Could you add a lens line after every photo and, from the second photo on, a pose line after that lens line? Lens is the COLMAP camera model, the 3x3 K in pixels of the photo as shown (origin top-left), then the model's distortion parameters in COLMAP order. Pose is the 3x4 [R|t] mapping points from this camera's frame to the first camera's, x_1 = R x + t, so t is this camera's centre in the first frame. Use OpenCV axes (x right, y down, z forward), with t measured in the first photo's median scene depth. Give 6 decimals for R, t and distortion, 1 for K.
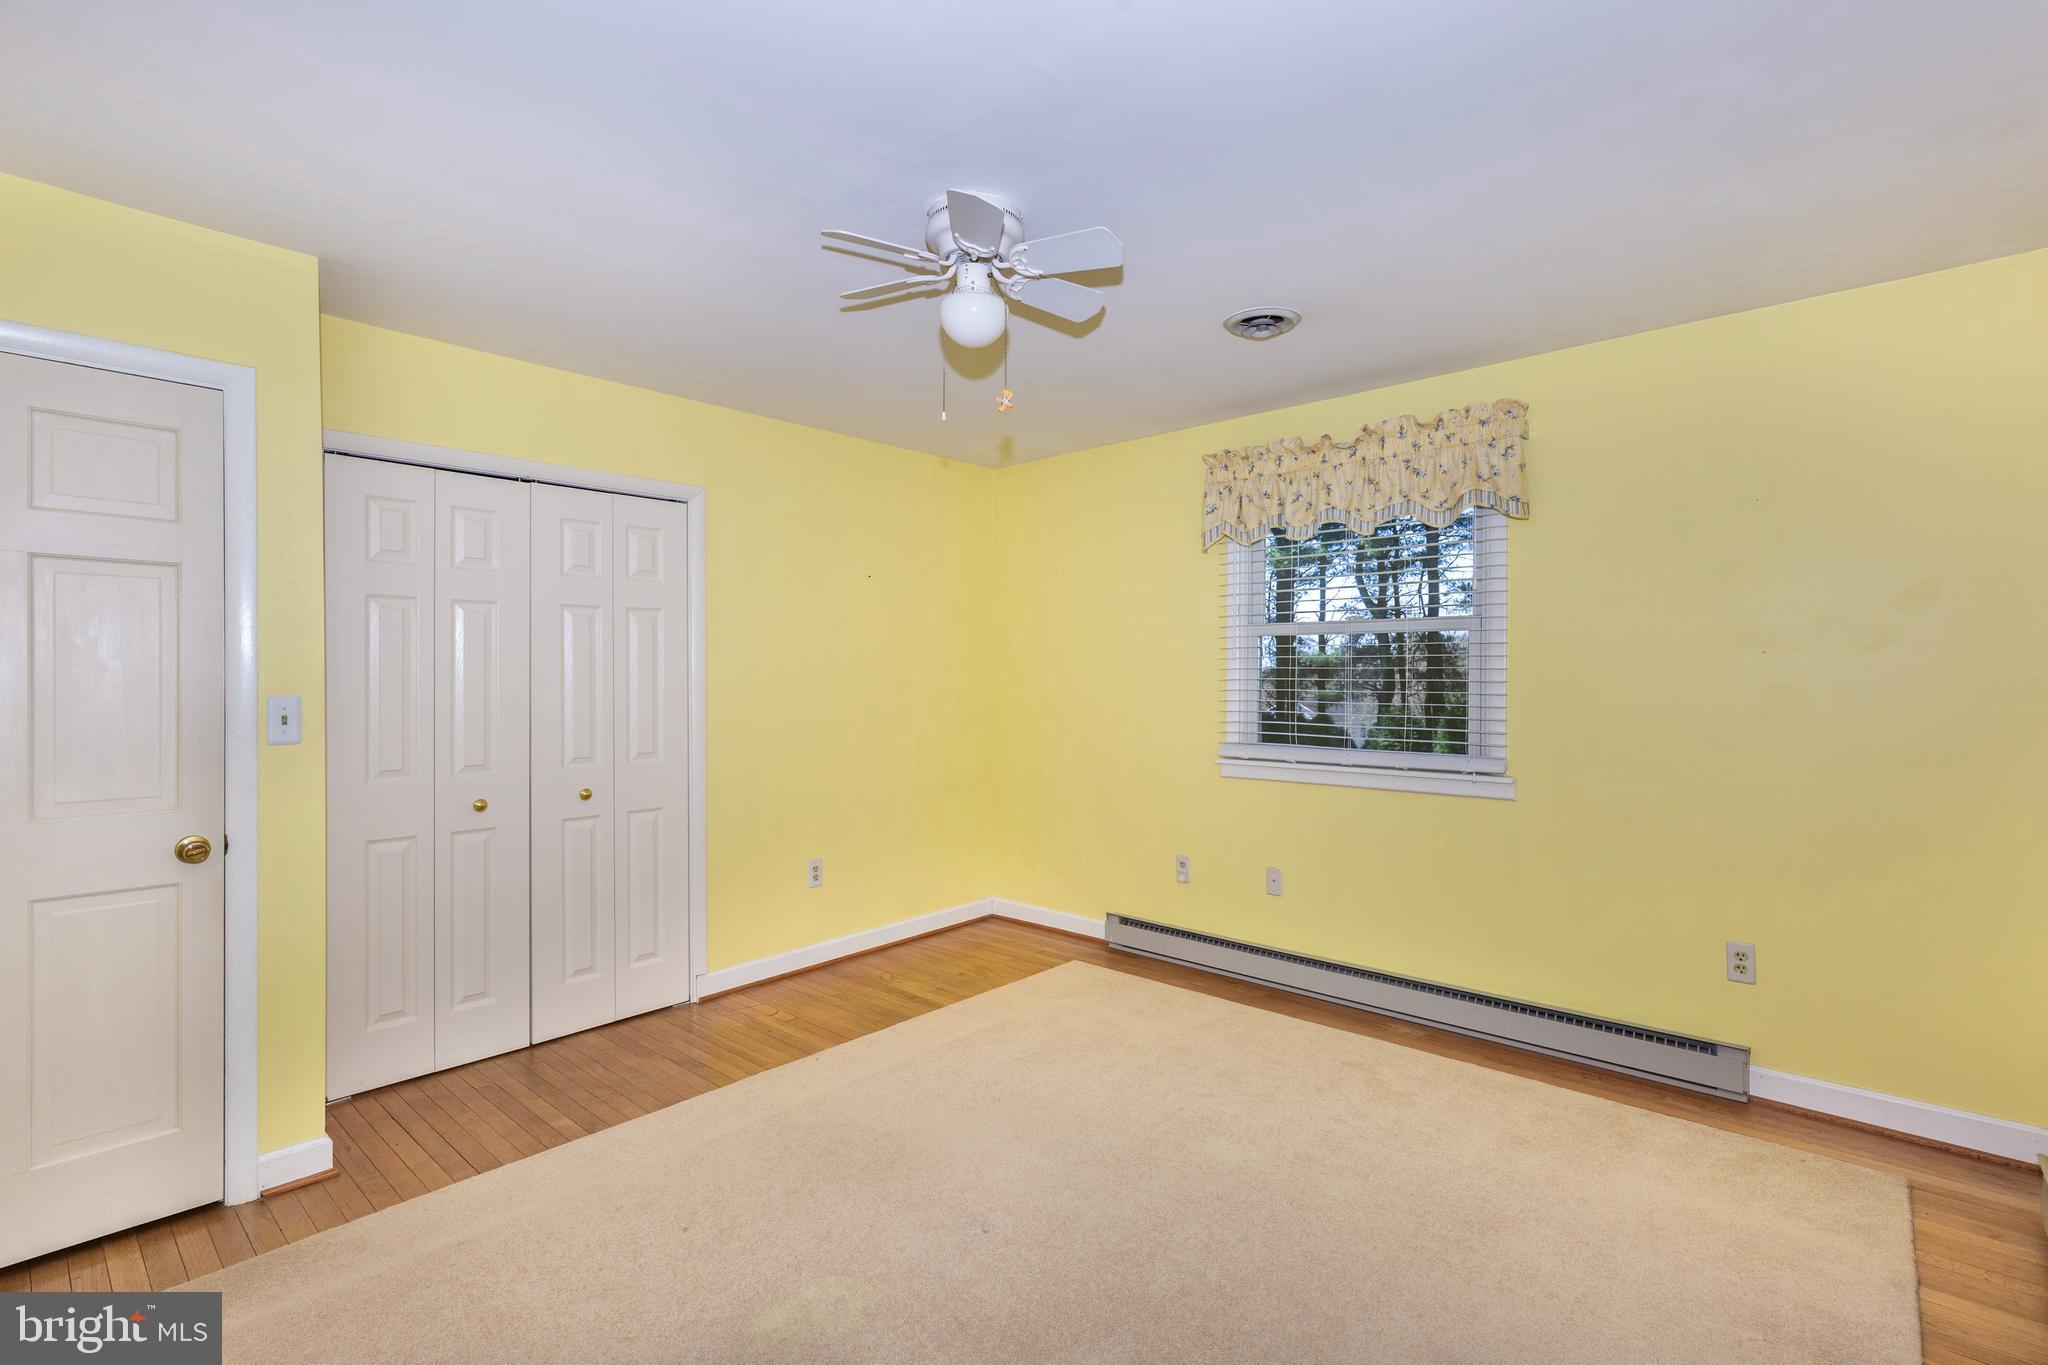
lens RADIAL K [[936.8, 0, 1013.8], [0, 936.8, 681.4], [0, 0, 1]] dist [0.008755, -0.001212]
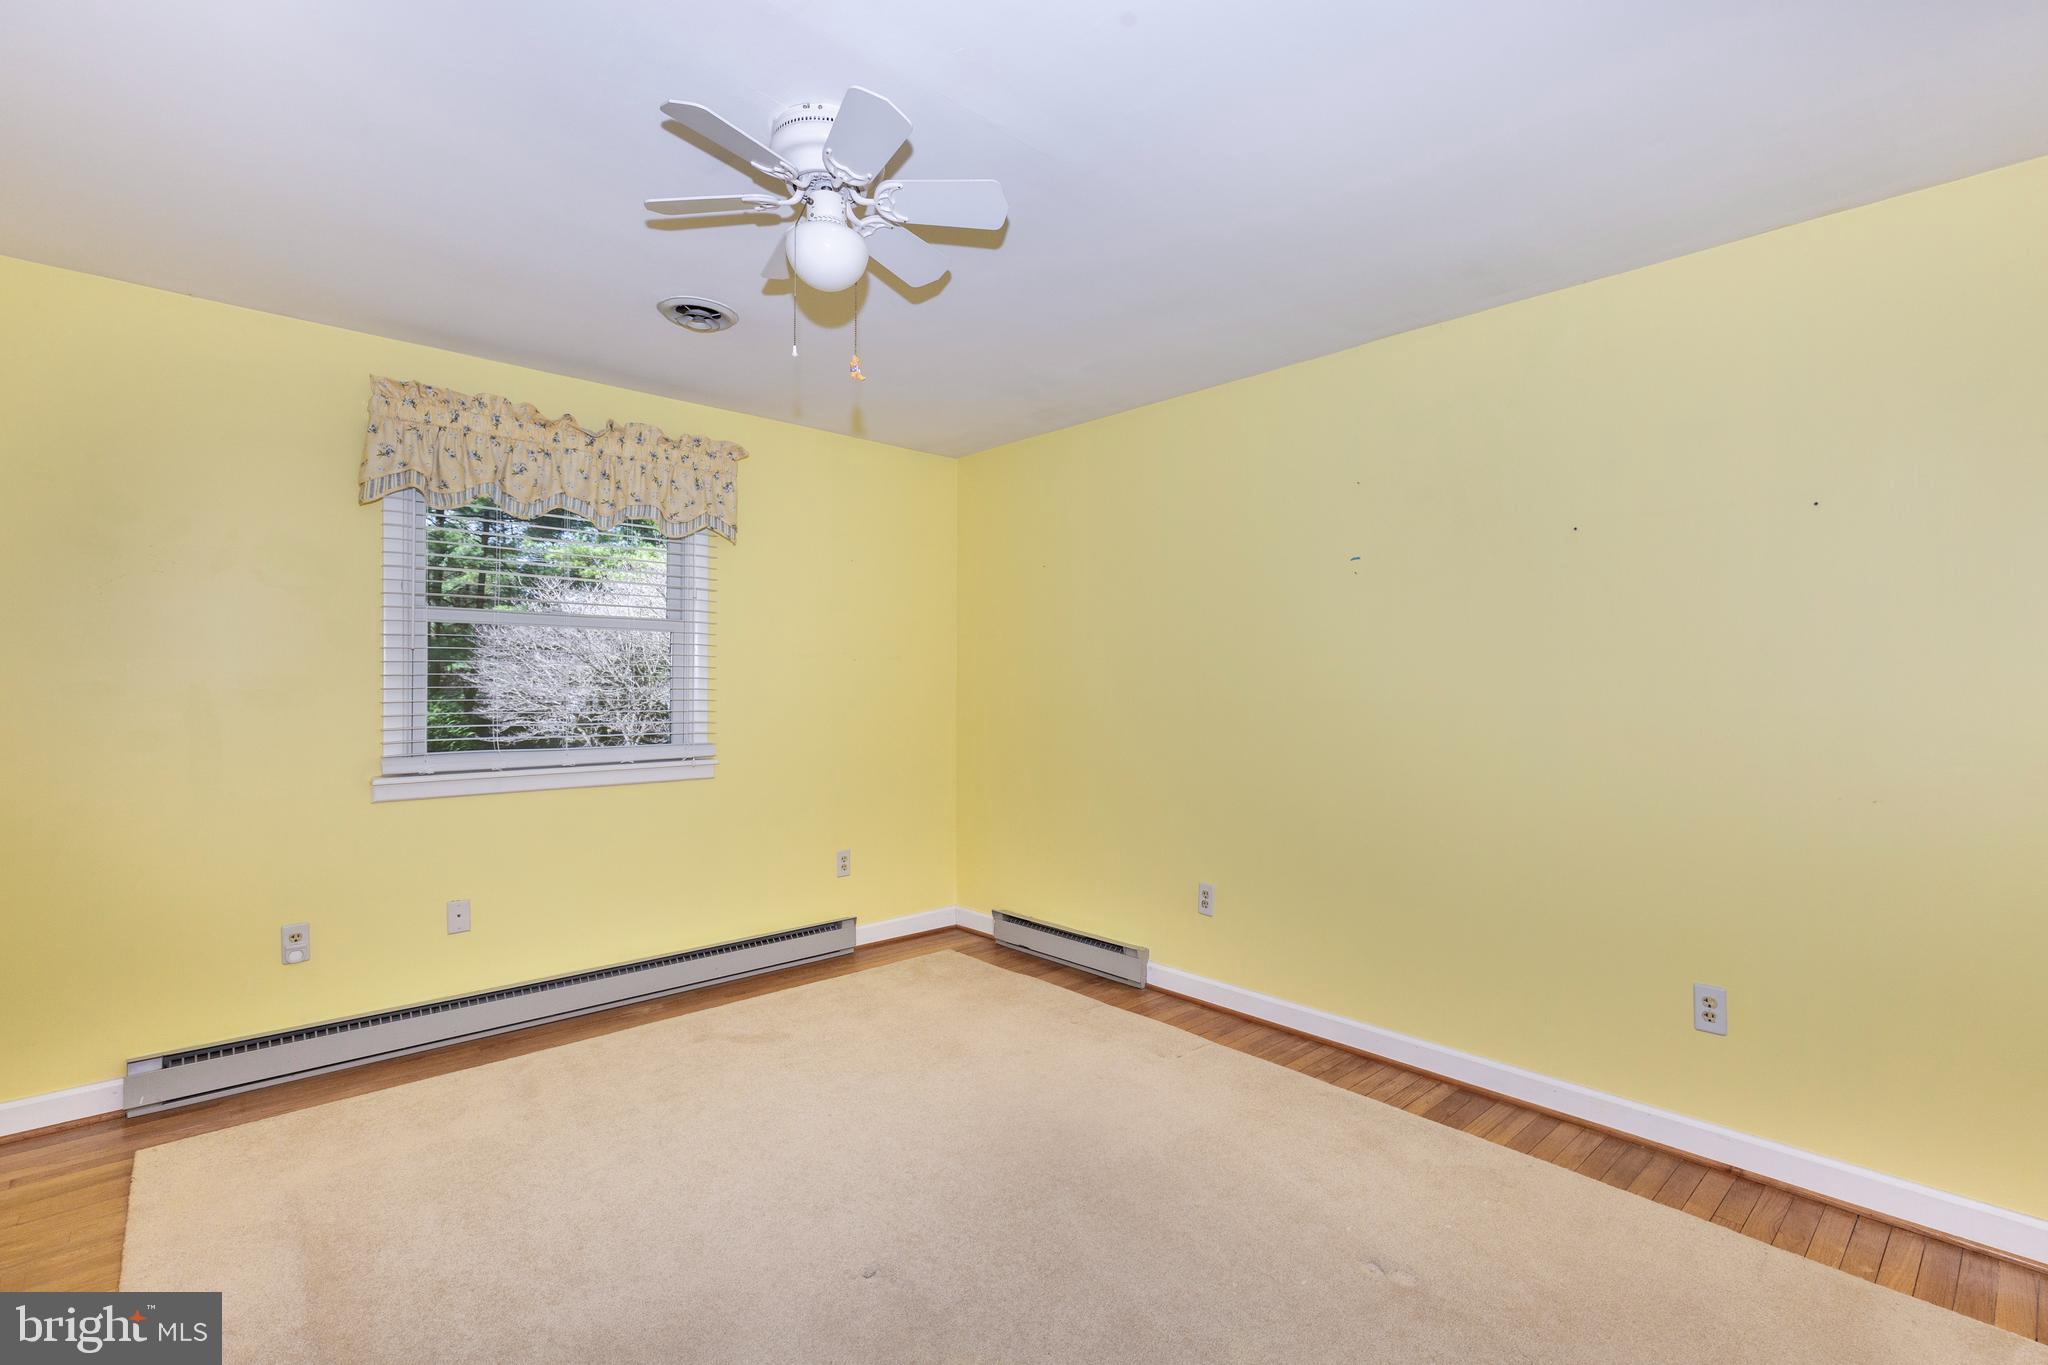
lens RADIAL K [[936.8, 0, 1006.0], [0, 936.8, 684.0], [0, 0, 1]] dist [0.008755, -0.001212]
pose [[0.081827, -0.003194, 0.996641, -0.574375], [-0.000819, 0.999994, 0.003272, 0.003228], [-0.996646, -0.001084, 0.081824, 0.493384]]
